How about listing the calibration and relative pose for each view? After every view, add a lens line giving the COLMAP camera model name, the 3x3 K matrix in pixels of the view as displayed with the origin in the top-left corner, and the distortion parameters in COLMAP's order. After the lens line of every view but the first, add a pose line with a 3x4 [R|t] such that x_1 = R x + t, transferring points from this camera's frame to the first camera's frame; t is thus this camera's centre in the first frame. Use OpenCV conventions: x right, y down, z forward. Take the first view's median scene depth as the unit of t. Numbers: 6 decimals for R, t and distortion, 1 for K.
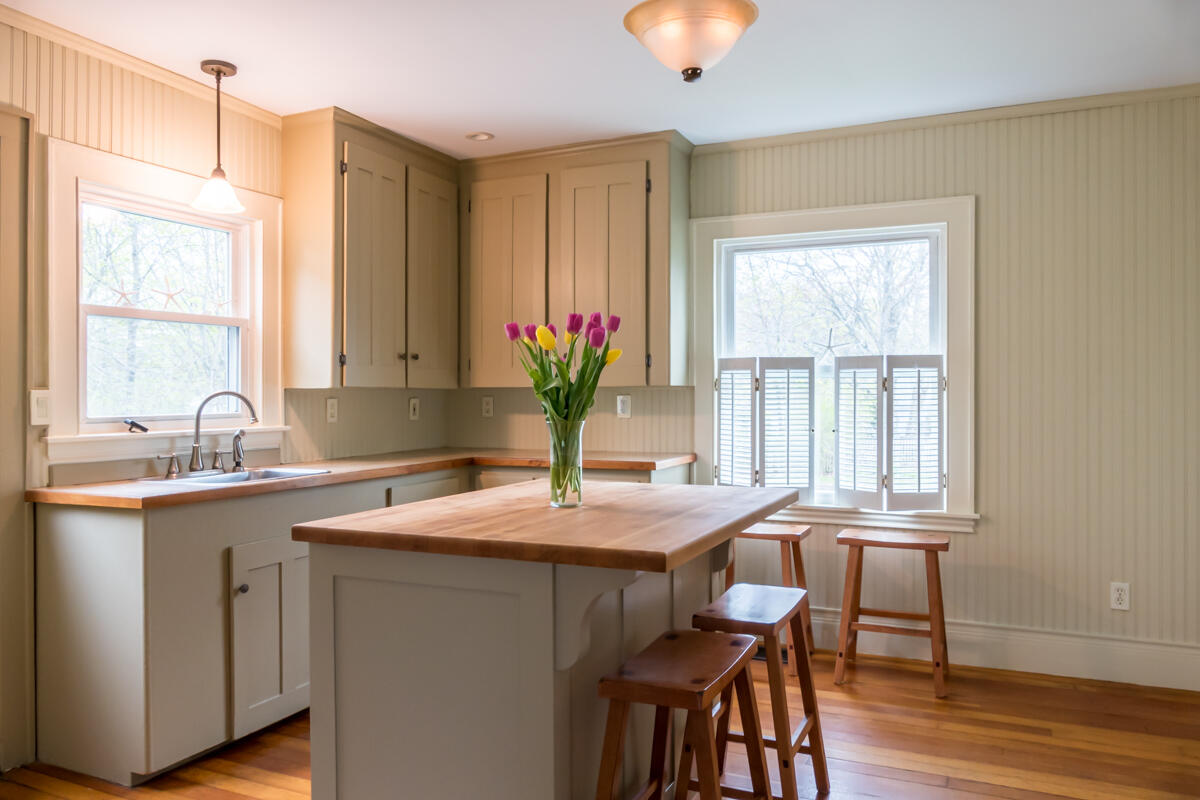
lens RADIAL K [[871.1, 0, 609.3], [0, 871.1, 400.6], [0, 0, 1]] dist [-0.023237, 0.014221]
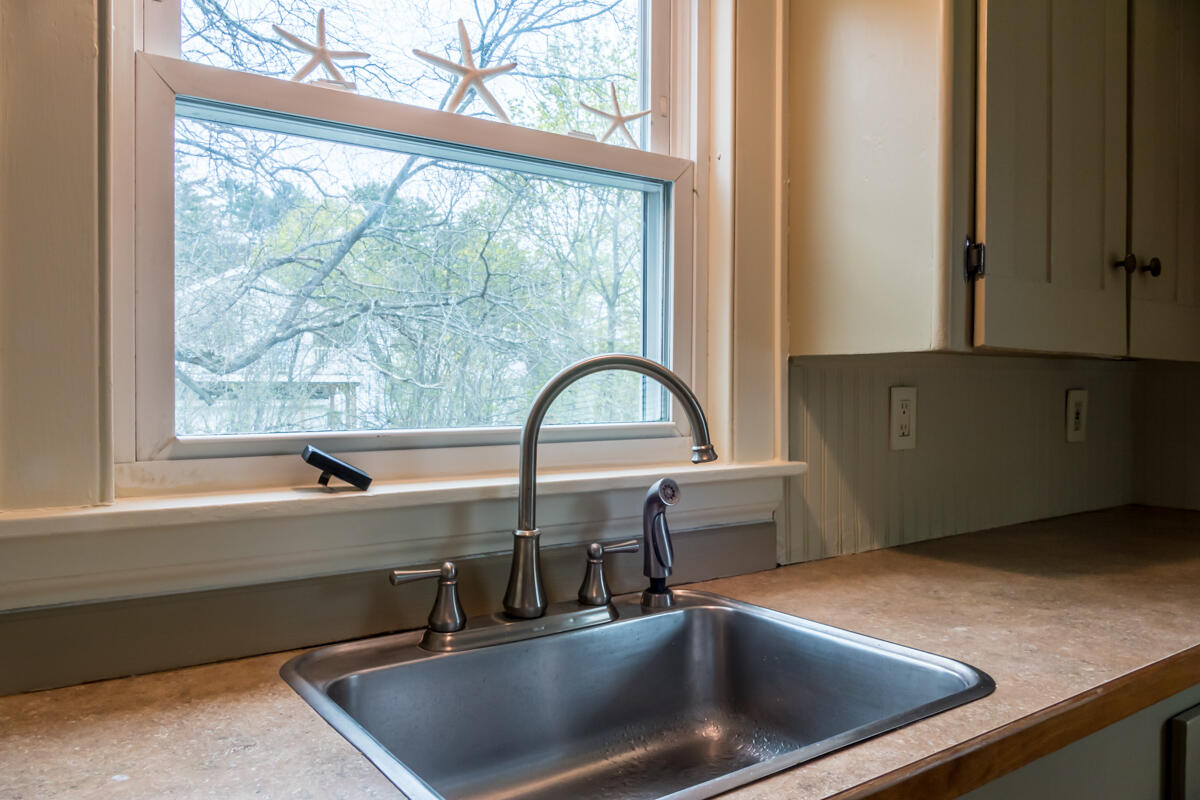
lens RADIAL K [[871.1, 0, 602.1], [0, 871.1, 392.1], [0, 0, 1]] dist [-0.023237, 0.014221]
pose [[0.863245, 0.008460, -0.504714, -0.255297], [-0.009764, 0.999952, 0.000061, 0.001354], [0.504690, 0.004875, 0.863287, 0.641248]]
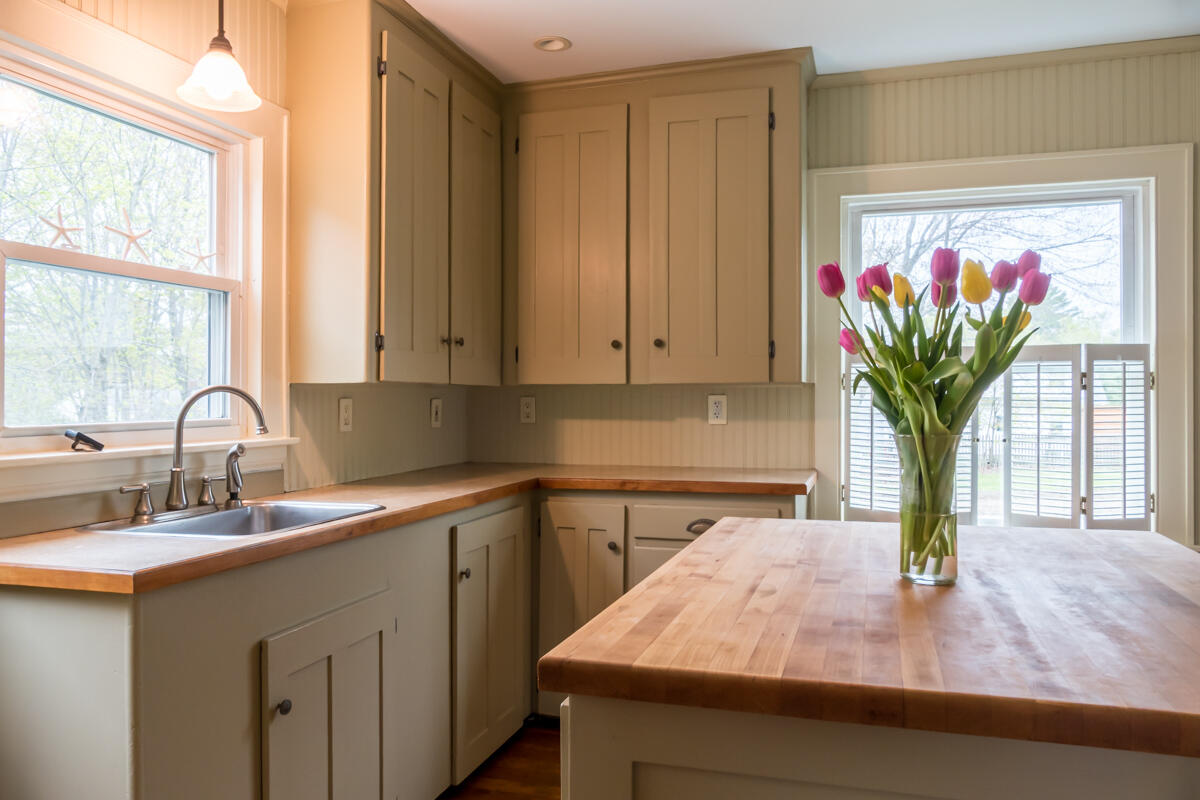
lens RADIAL K [[871.1, 0, 603.0], [0, 871.1, 403.5], [0, 0, 1]] dist [-0.023237, 0.014221]
pose [[0.993060, 0.000620, 0.117605, -0.203372], [-0.000515, 0.999999, -0.000928, 0.002551], [-0.117605, 0.000861, 0.993060, 0.275593]]
